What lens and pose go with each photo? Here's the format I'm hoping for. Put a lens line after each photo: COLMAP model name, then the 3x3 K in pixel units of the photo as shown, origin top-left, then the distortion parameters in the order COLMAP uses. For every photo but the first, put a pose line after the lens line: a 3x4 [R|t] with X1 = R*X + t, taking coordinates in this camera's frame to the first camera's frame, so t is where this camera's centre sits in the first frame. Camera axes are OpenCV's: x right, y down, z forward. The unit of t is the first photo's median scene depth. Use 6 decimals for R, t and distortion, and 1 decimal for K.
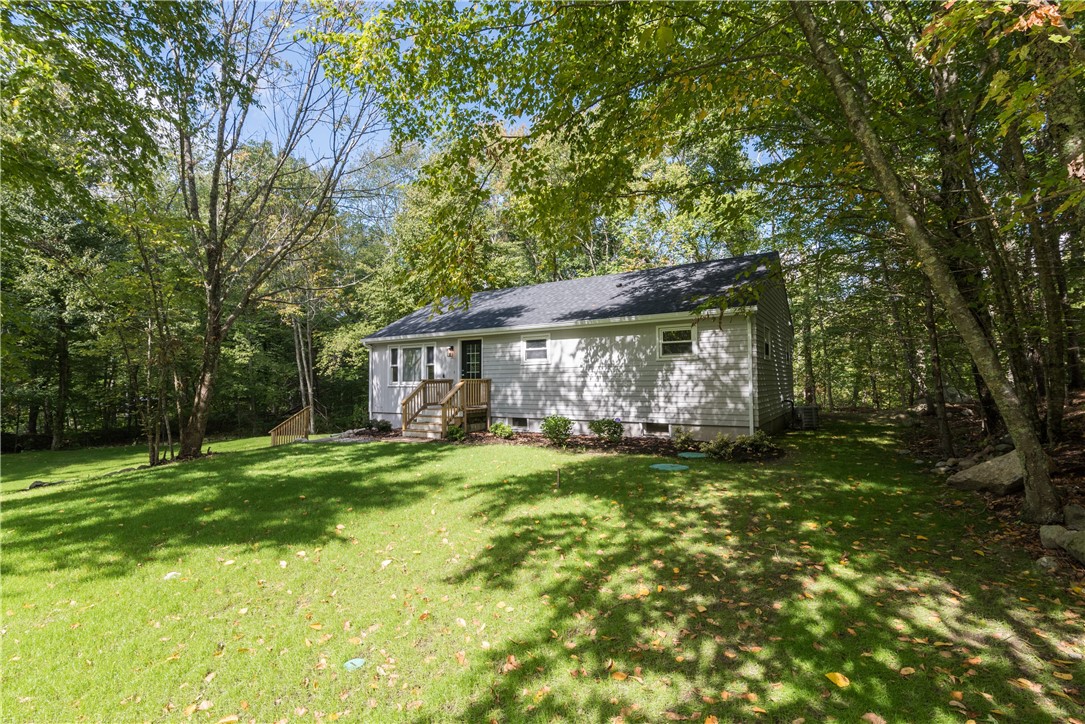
lens RADIAL K [[483.4, 0, 541.9], [0, 483.4, 367.1], [0, 0, 1]] dist [0.019368, 0.000502]
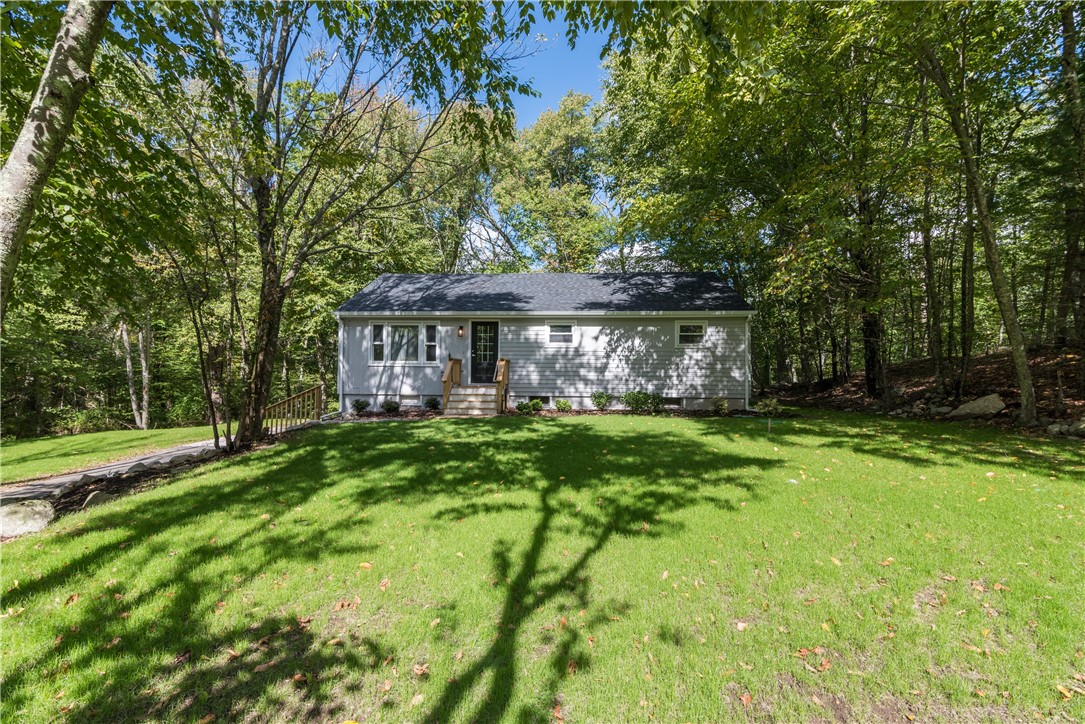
lens RADIAL K [[483.4, 0, 541.9], [0, 483.4, 367.1], [0, 0, 1]] dist [0.019368, 0.000502]
pose [[0.876127, 0.027161, 0.481315, -0.588213], [-0.030116, 0.999545, -0.001585, 0.043168], [-0.481139, -0.013107, 0.876546, 0.049003]]
